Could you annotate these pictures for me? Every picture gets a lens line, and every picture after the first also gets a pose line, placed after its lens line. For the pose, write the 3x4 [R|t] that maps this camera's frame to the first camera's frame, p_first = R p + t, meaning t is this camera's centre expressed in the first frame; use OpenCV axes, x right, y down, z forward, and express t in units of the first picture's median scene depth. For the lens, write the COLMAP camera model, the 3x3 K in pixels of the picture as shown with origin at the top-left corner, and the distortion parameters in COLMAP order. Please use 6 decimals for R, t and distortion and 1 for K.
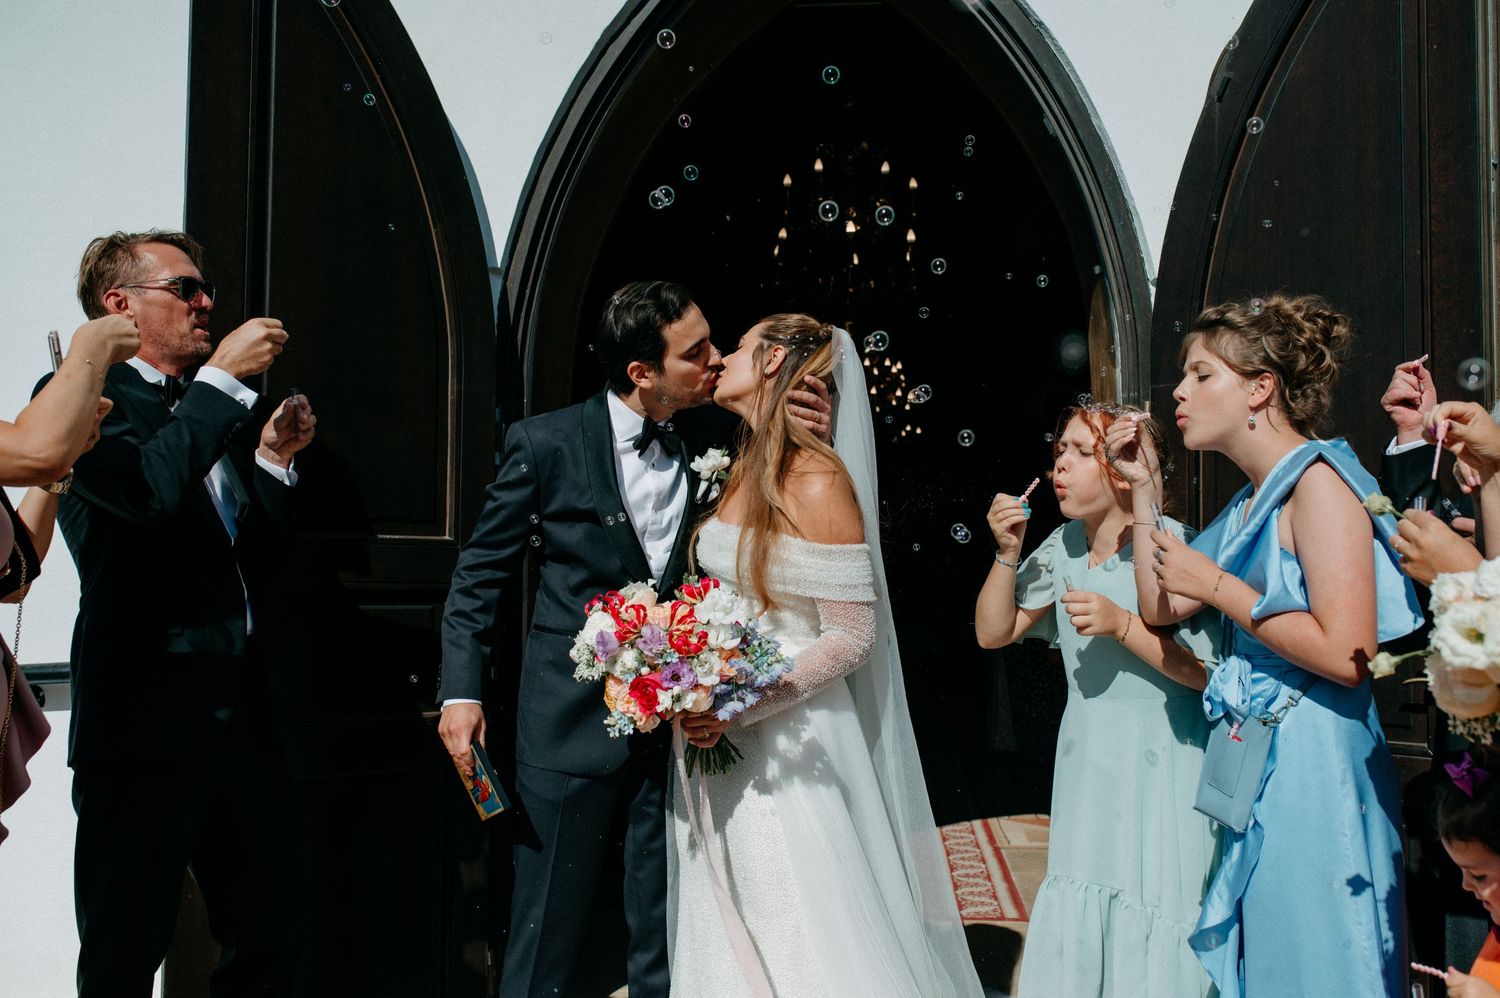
lens RADIAL K [[1564.8, 0, 764.1], [0, 1564.8, 485.0], [0, 0, 1]] dist [0.025013, 0.000000]
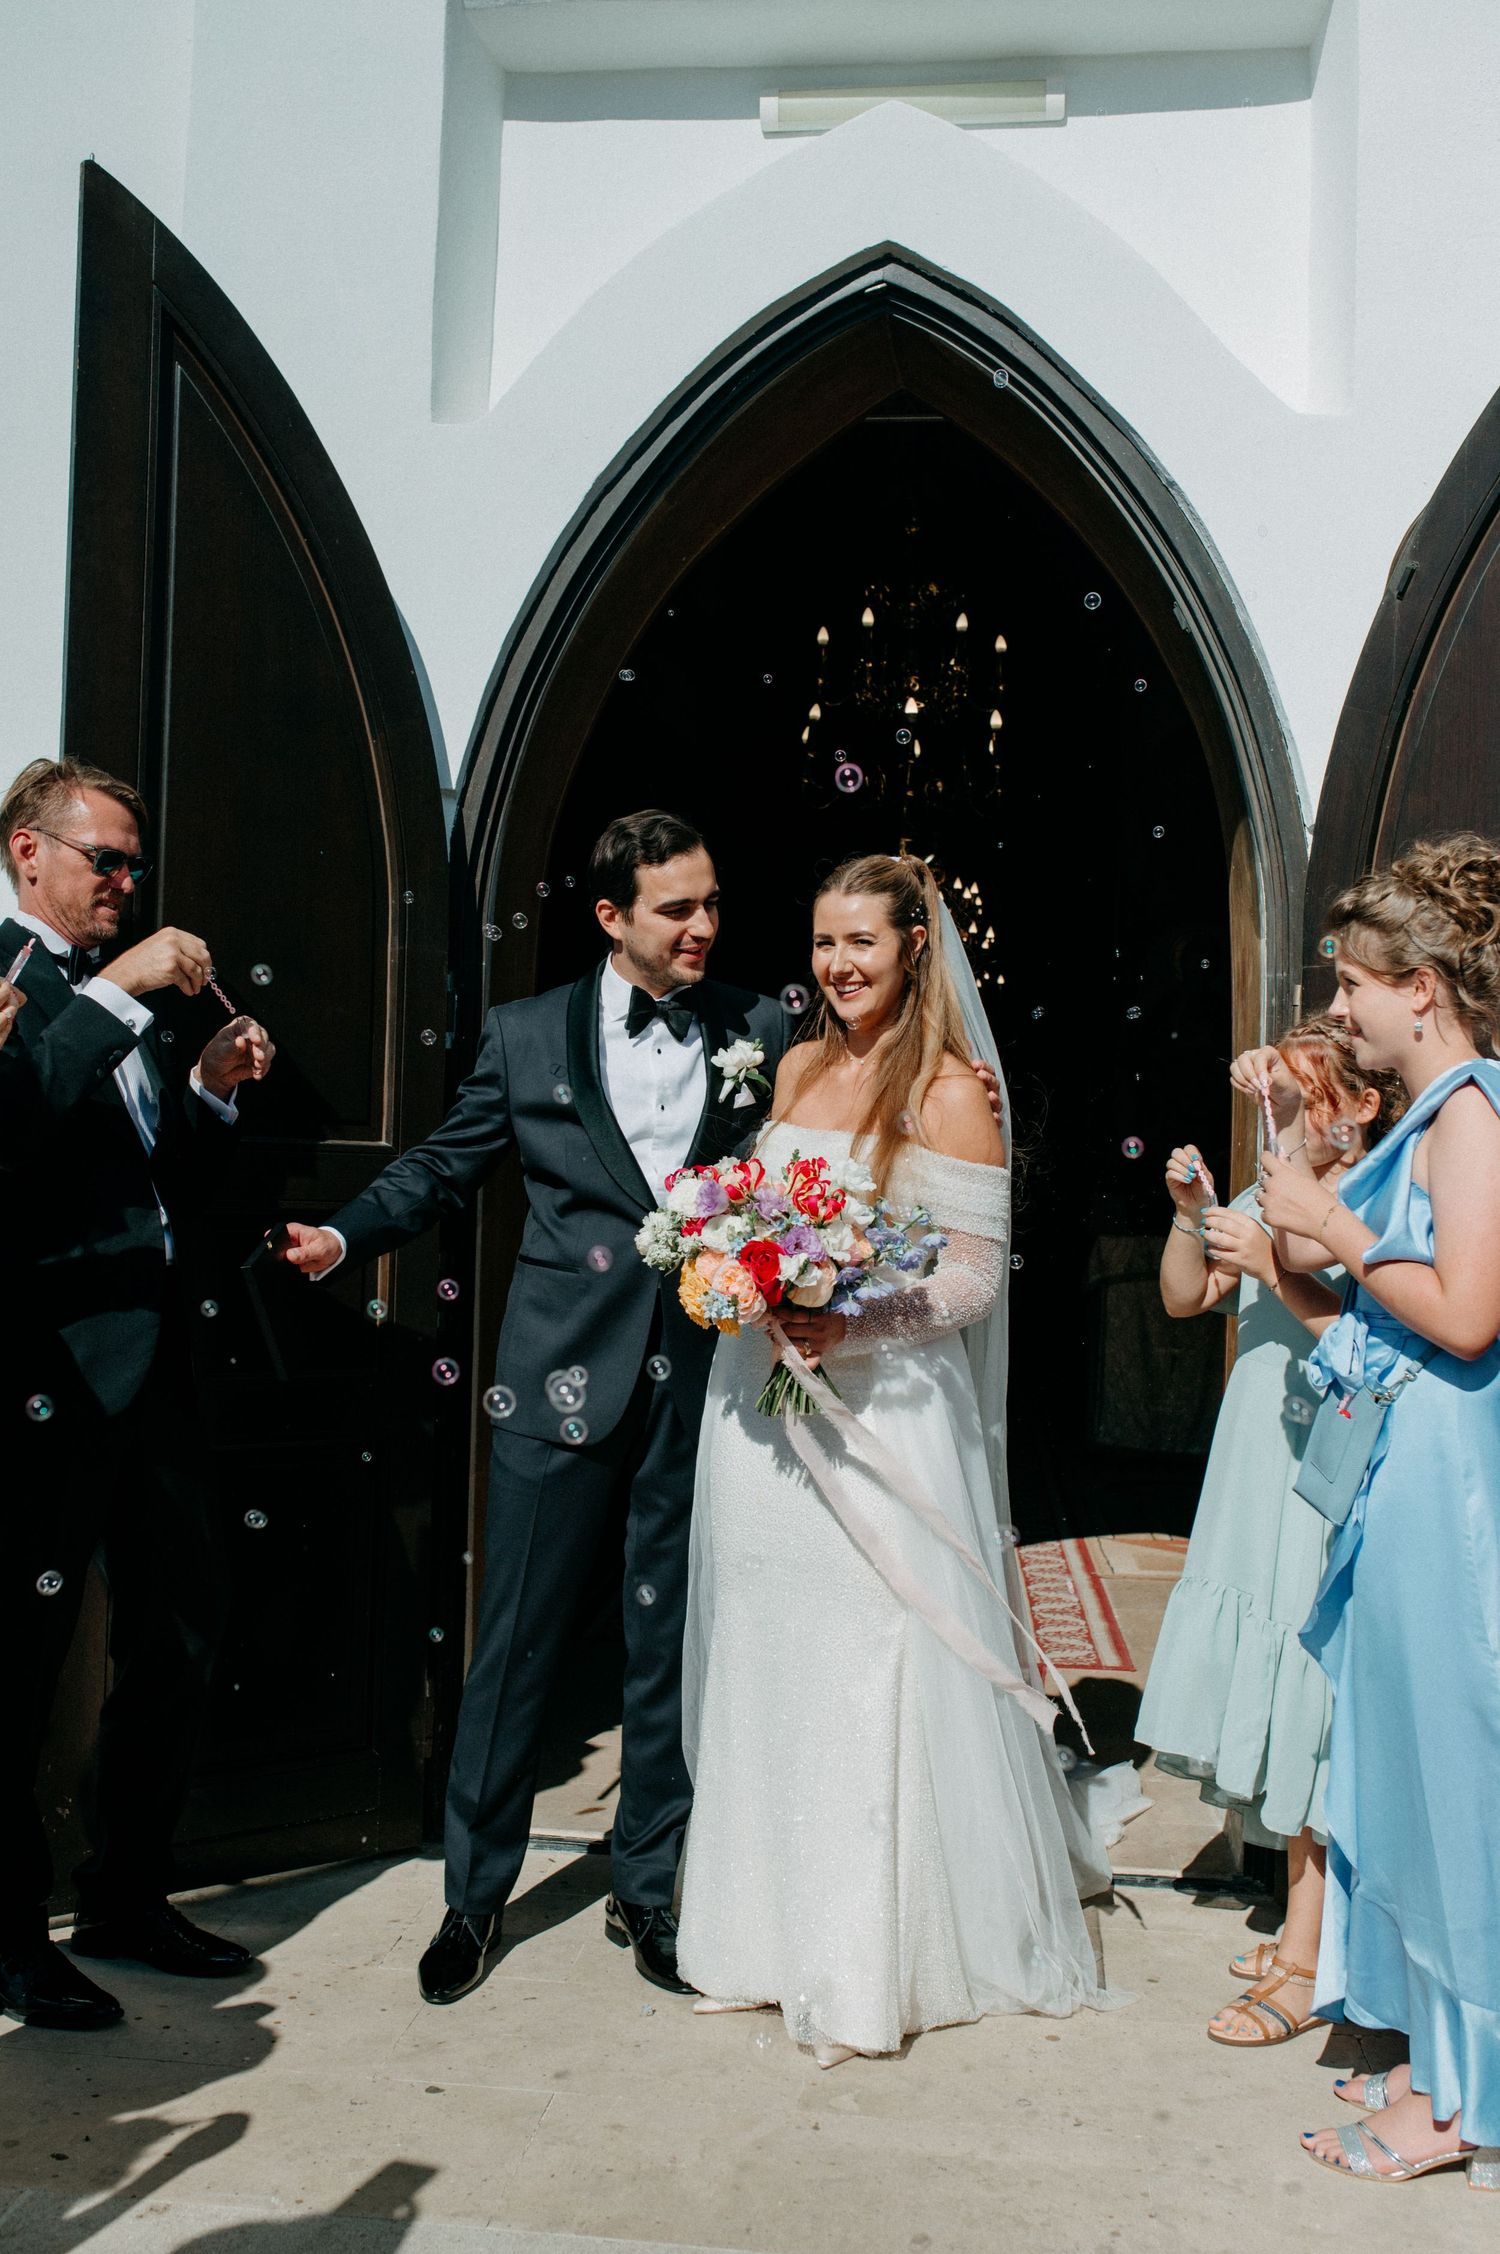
lens RADIAL K [[2351.4, 0, 747.4], [0, 2351.4, 1124.6], [0, 0, 1]] dist [0.025013, 0.000000]
pose [[0.999768, 0.020167, -0.007579, -0.014977], [-0.019907, 0.999260, 0.032924, -0.017190], [0.008238, -0.032766, 0.999429, -0.154164]]
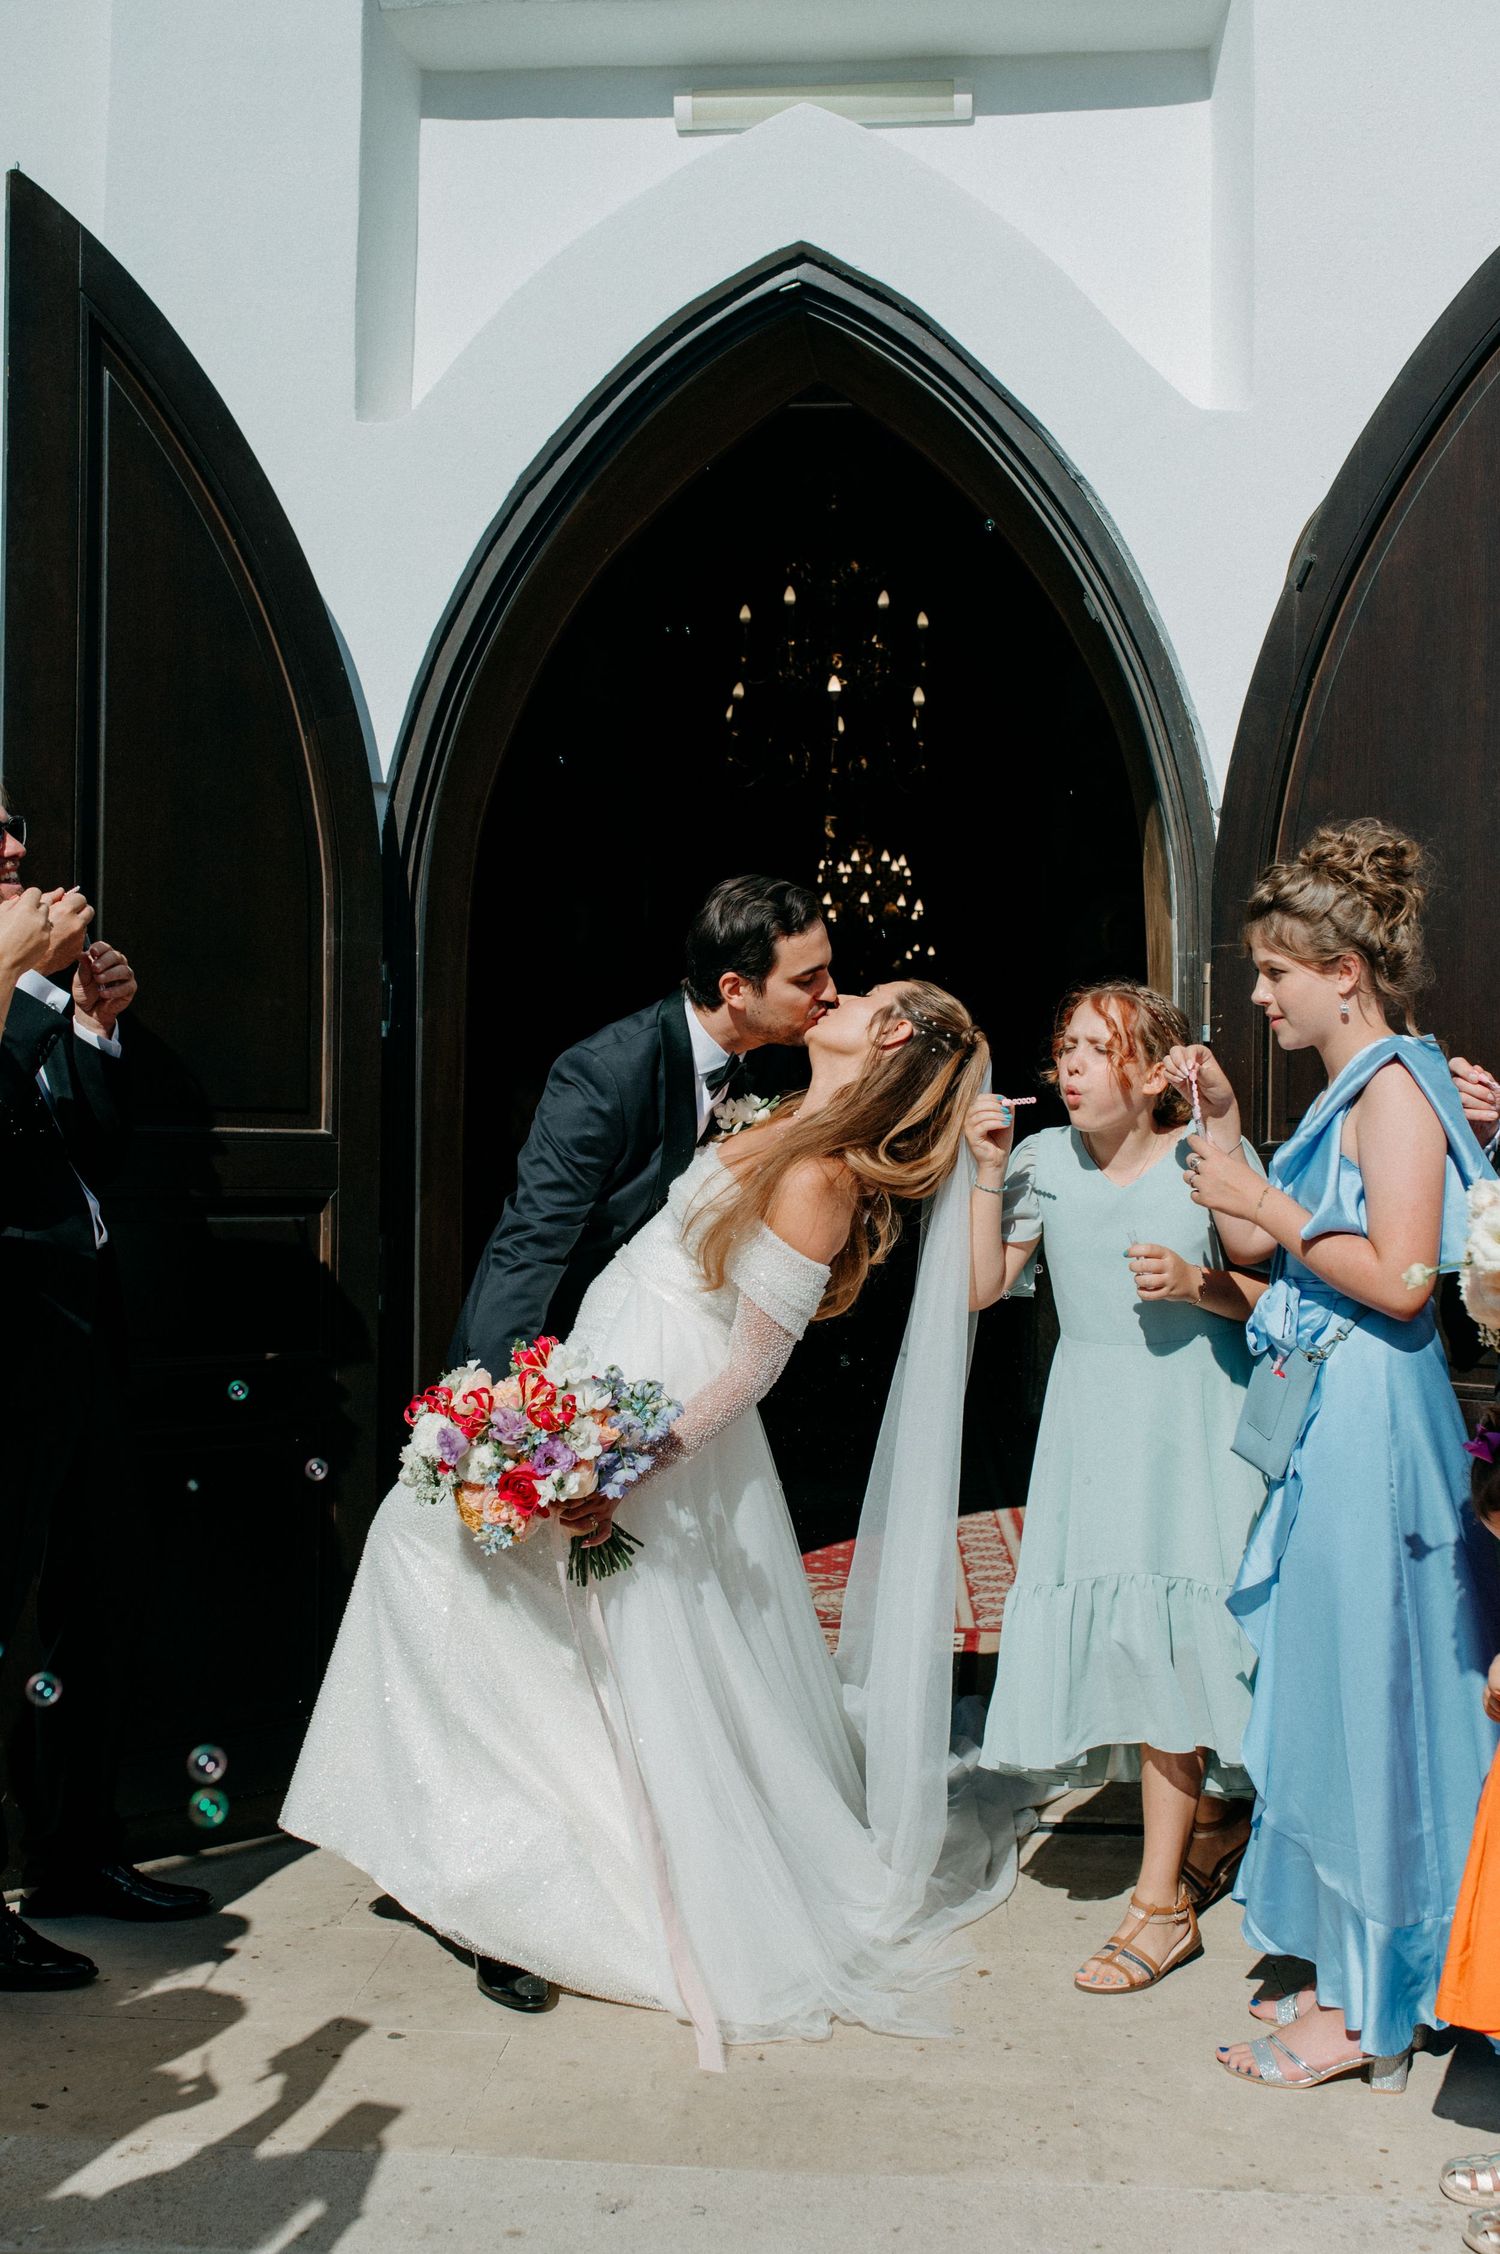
lens RADIAL K [[2351.4, 0, 771.0], [0, 2351.4, 1143.7], [0, 0, 1]] dist [0.025013, 0.000000]
pose [[0.999488, 0.002843, 0.031865, -0.015194], [-0.004445, 0.998724, 0.050315, -0.020441], [-0.031682, -0.050430, 0.998225, -0.187977]]
